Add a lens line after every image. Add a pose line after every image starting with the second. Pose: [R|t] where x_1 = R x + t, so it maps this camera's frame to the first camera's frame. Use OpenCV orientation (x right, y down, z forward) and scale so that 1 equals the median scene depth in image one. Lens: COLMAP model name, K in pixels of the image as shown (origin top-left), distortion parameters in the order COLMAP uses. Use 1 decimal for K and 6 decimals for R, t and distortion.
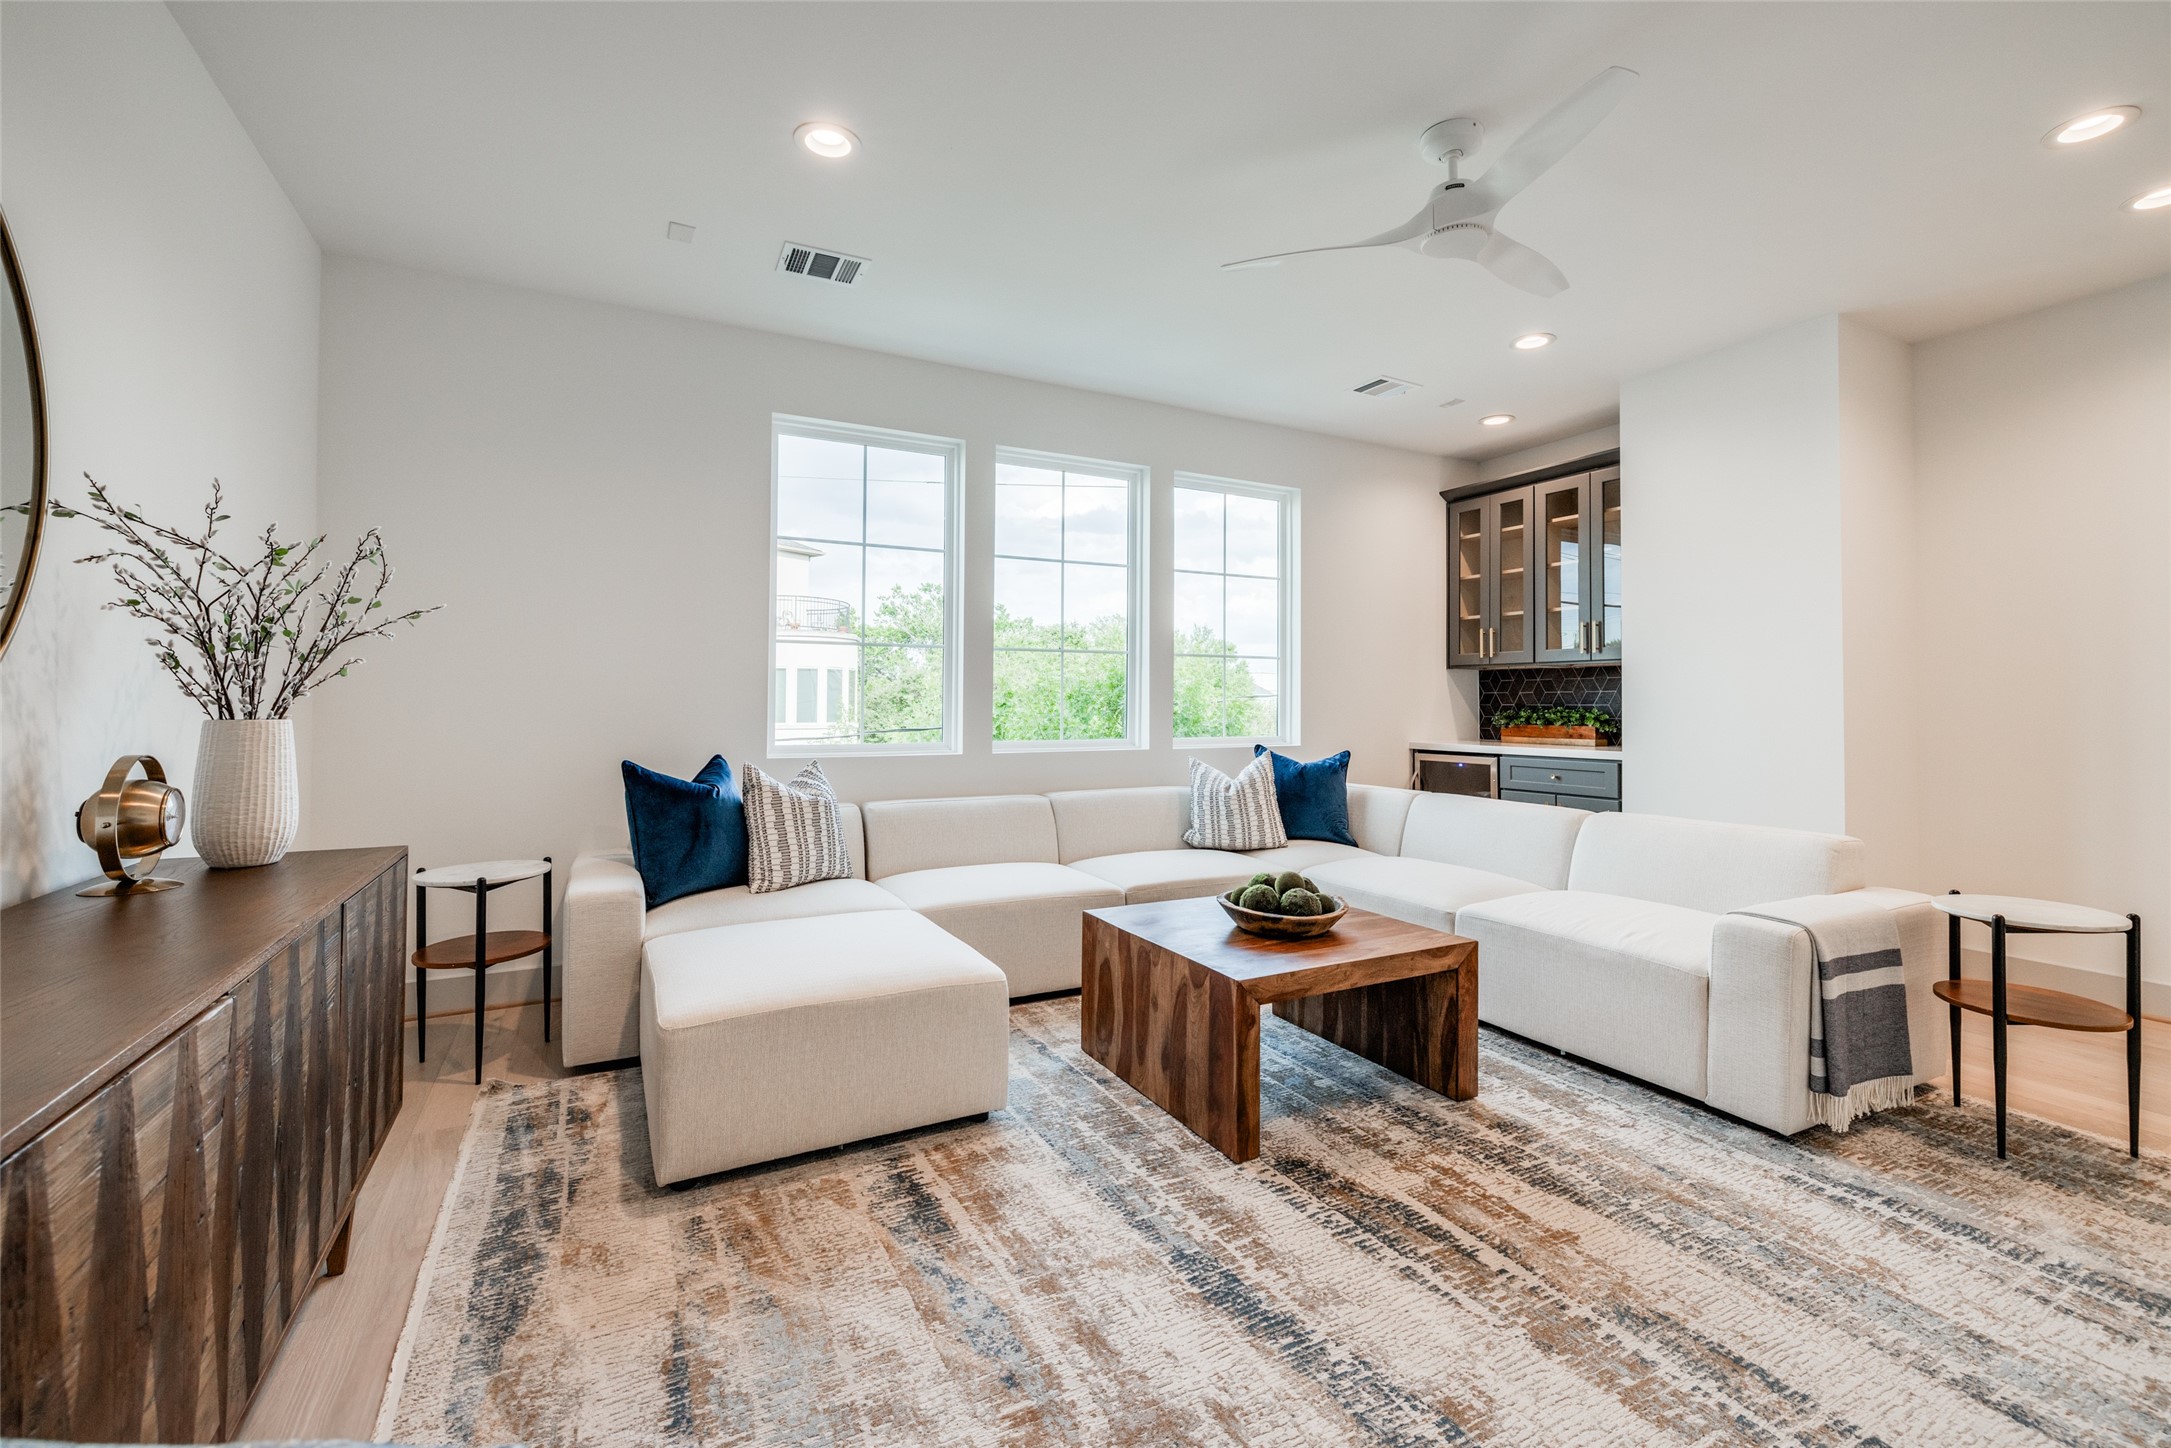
lens RADIAL K [[923.9, 0, 1092.5], [0, 923.9, 701.5], [0, 0, 1]] dist [-0.002441, -0.000182]
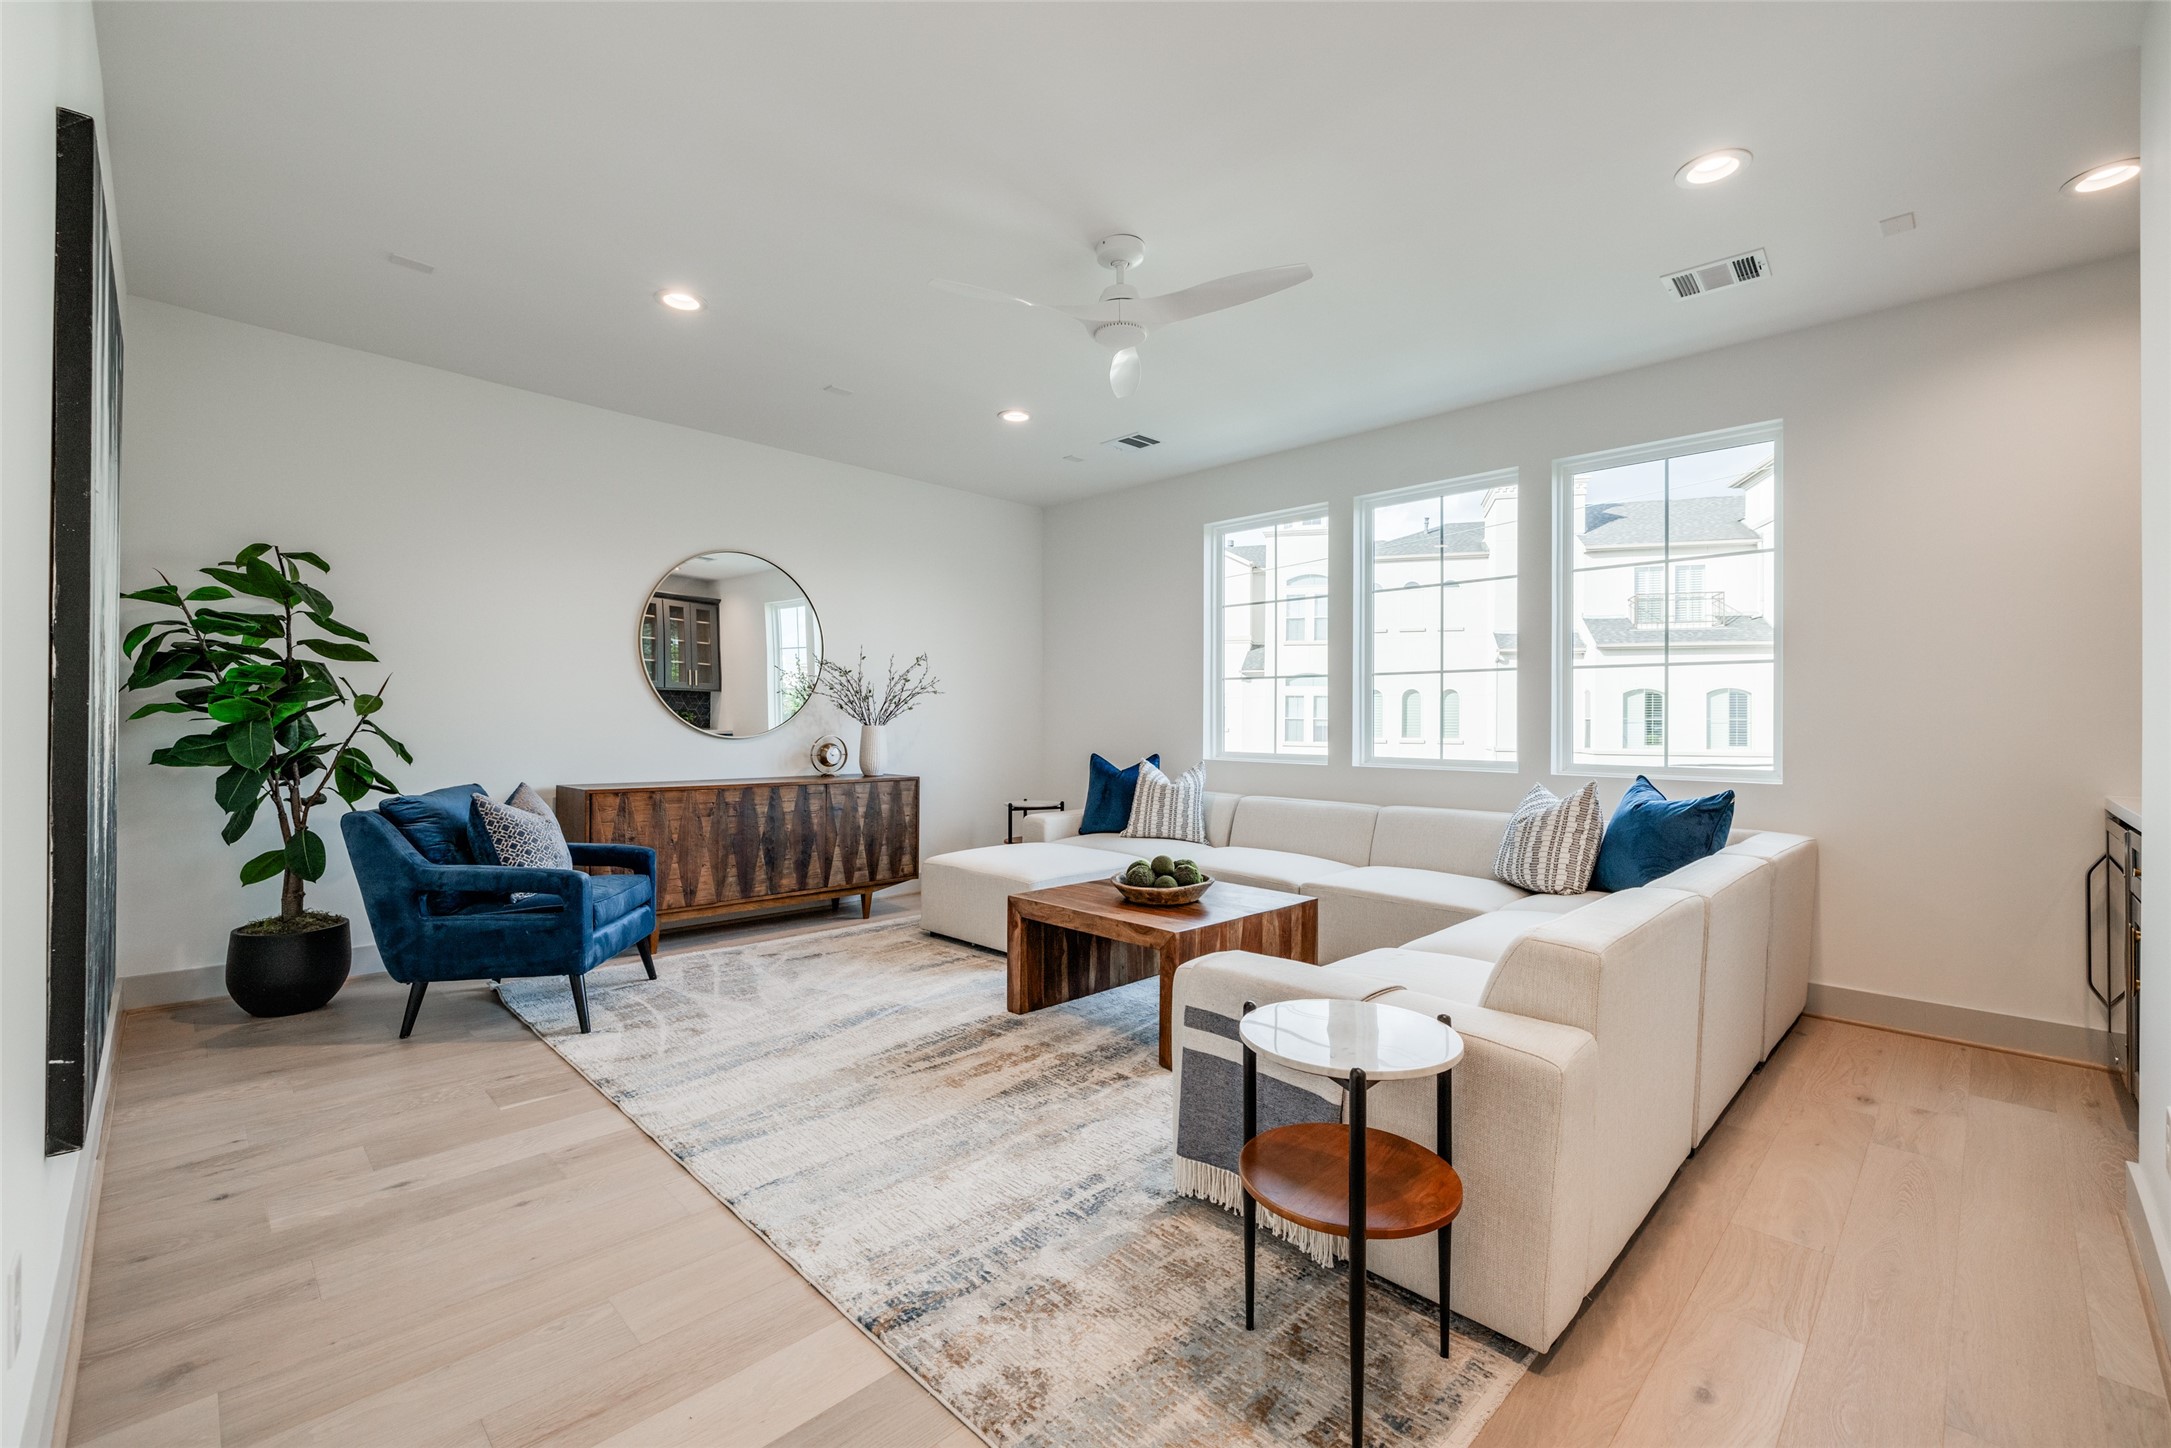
lens RADIAL K [[906.0, 0, 1085.5], [0, 906.0, 724.0], [0, 0, 1]] dist [-0.000537, -0.000039]
pose [[0.295260, -0.000473, -0.955417, 1.085664], [-0.007968, 0.999964, -0.002958, 0.011293], [0.955384, 0.008486, 0.295246, 0.435383]]
